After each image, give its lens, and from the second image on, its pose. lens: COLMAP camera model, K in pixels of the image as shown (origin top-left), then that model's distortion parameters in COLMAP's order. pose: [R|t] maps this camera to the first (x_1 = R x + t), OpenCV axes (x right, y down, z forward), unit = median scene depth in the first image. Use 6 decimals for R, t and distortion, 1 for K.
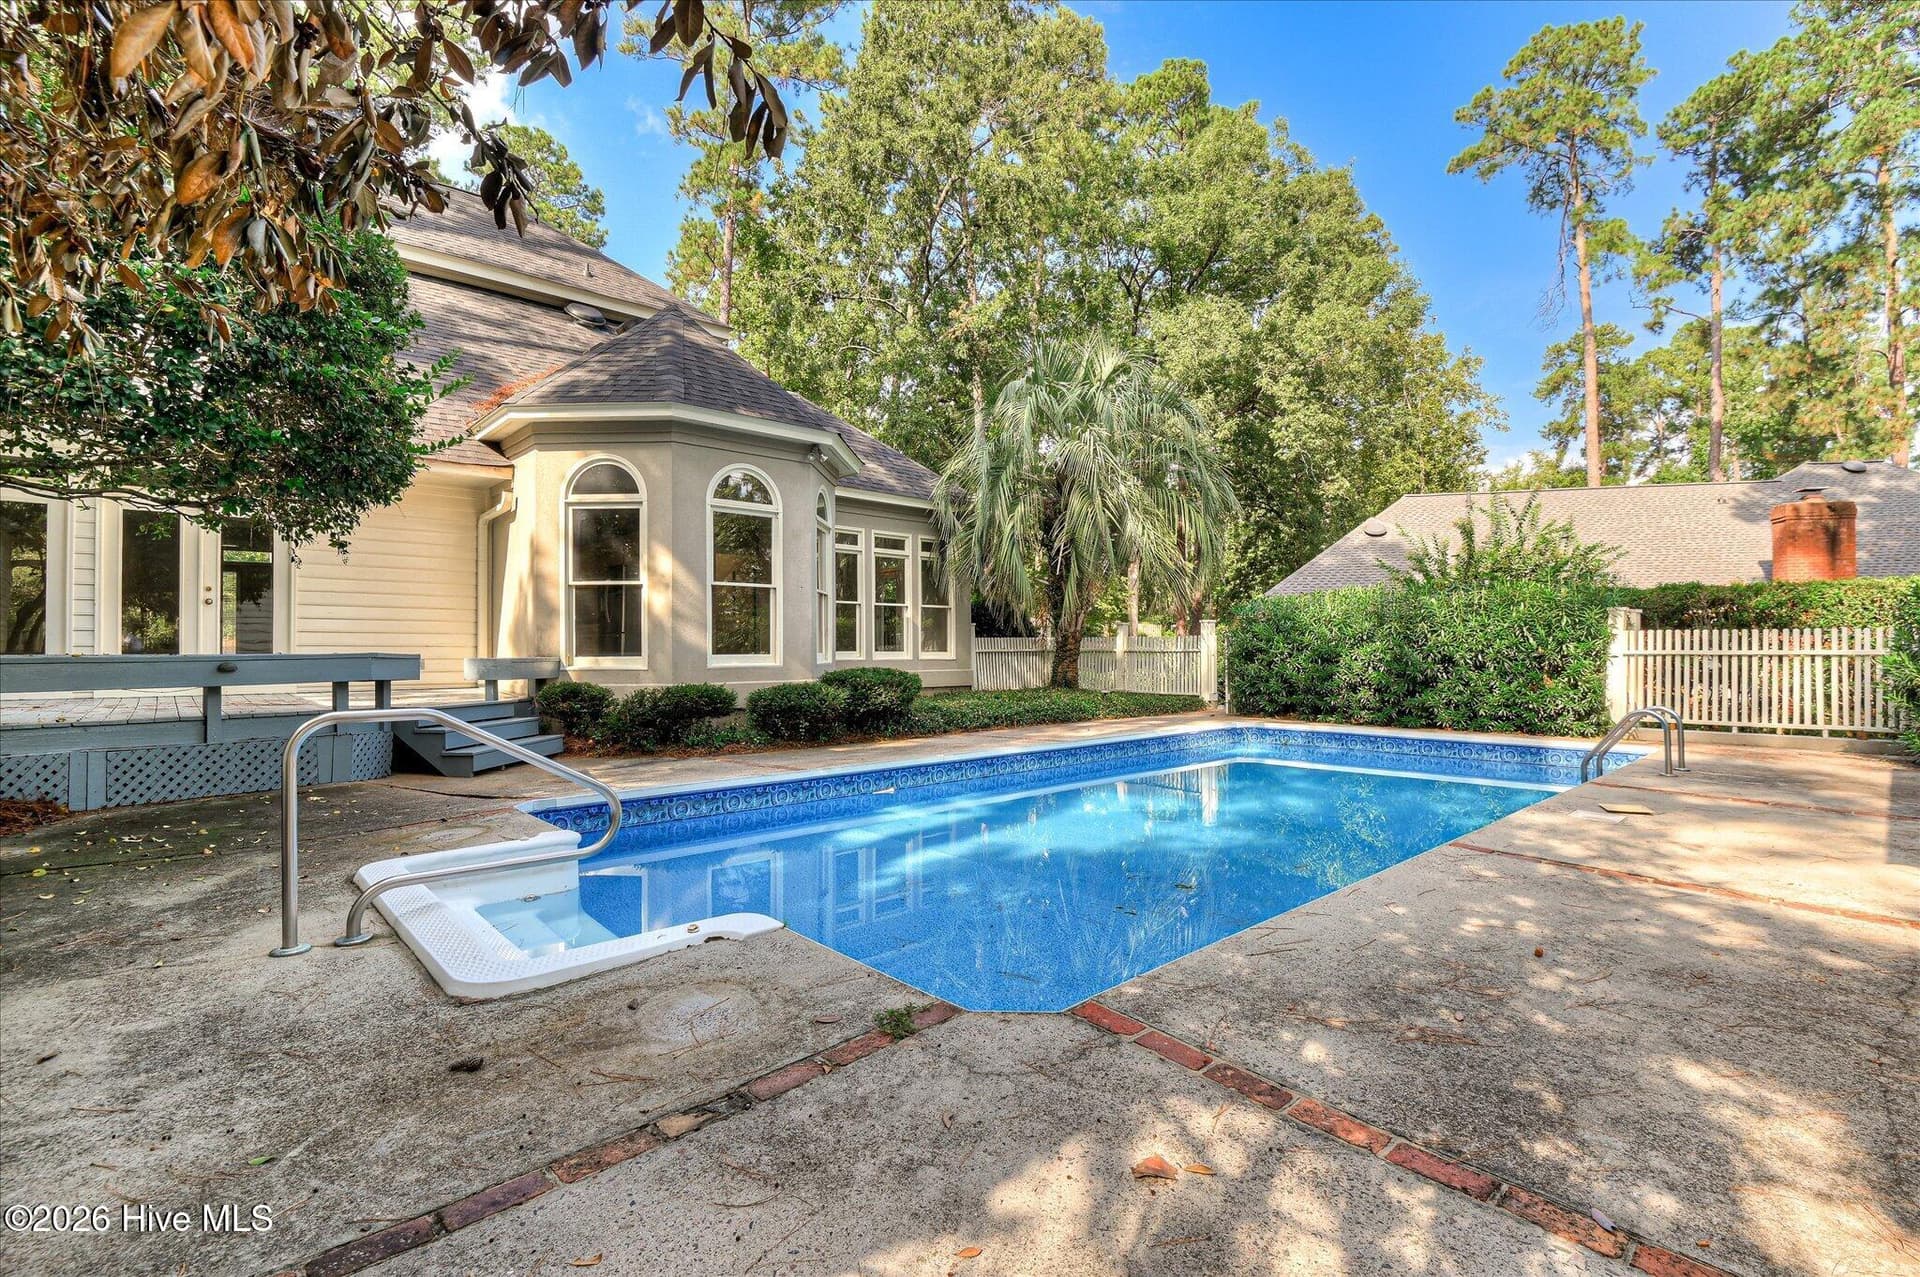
lens RADIAL K [[823.7, 0, 922.2], [0, 823.7, 614.3], [0, 0, 1]] dist [-0.013414, -0.000267]
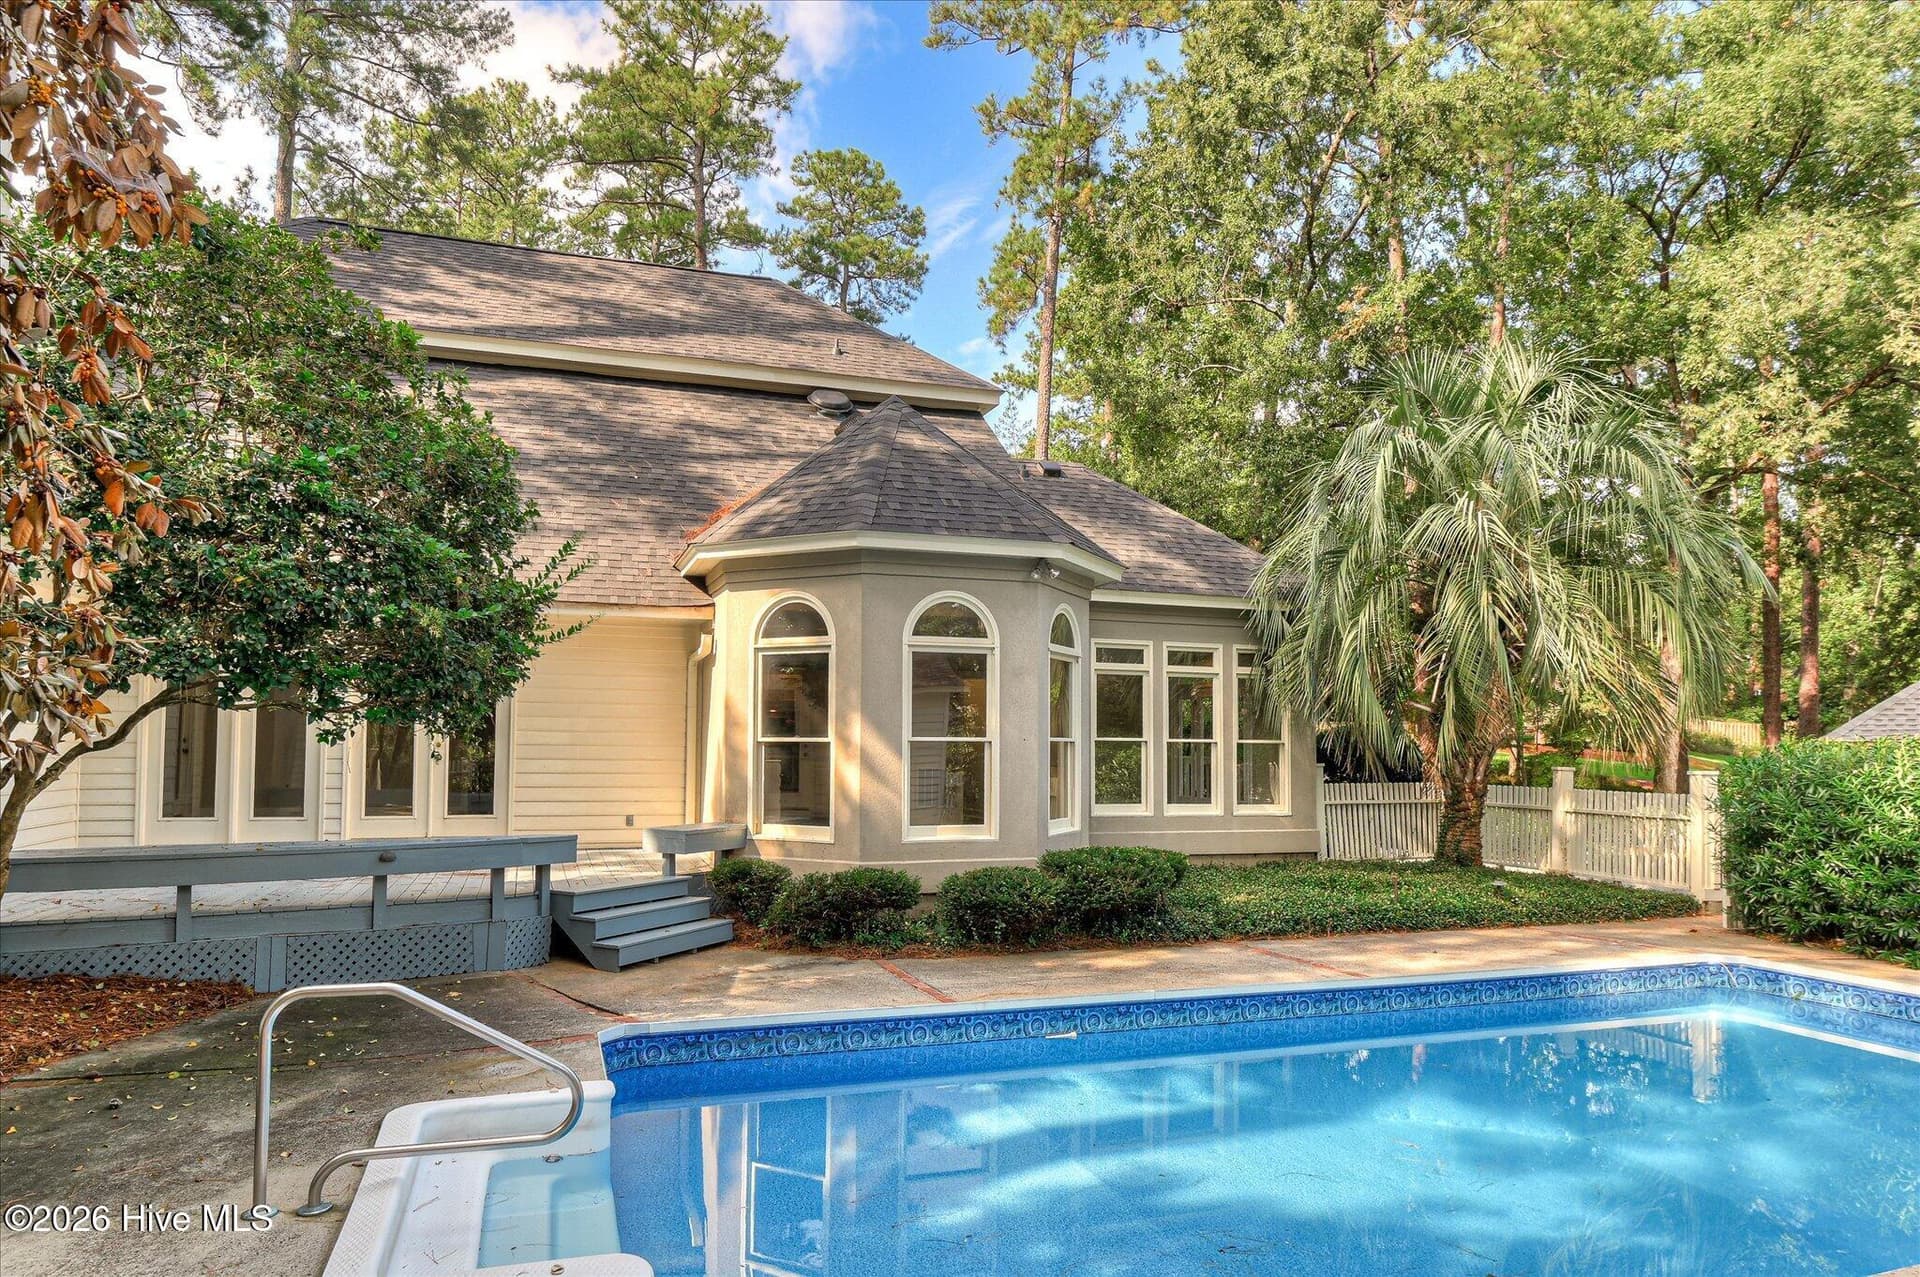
lens RADIAL K [[1079.4, 0, 960.0], [0, 1079.4, 638.5], [0, 0, 1]] dist [0.033391, -0.052408]
pose [[0.919318, -0.019315, -0.393042, 0.171910], [0.005525, 0.999330, -0.036185, -0.076758], [0.393477, 0.031094, 0.918808, 0.008201]]
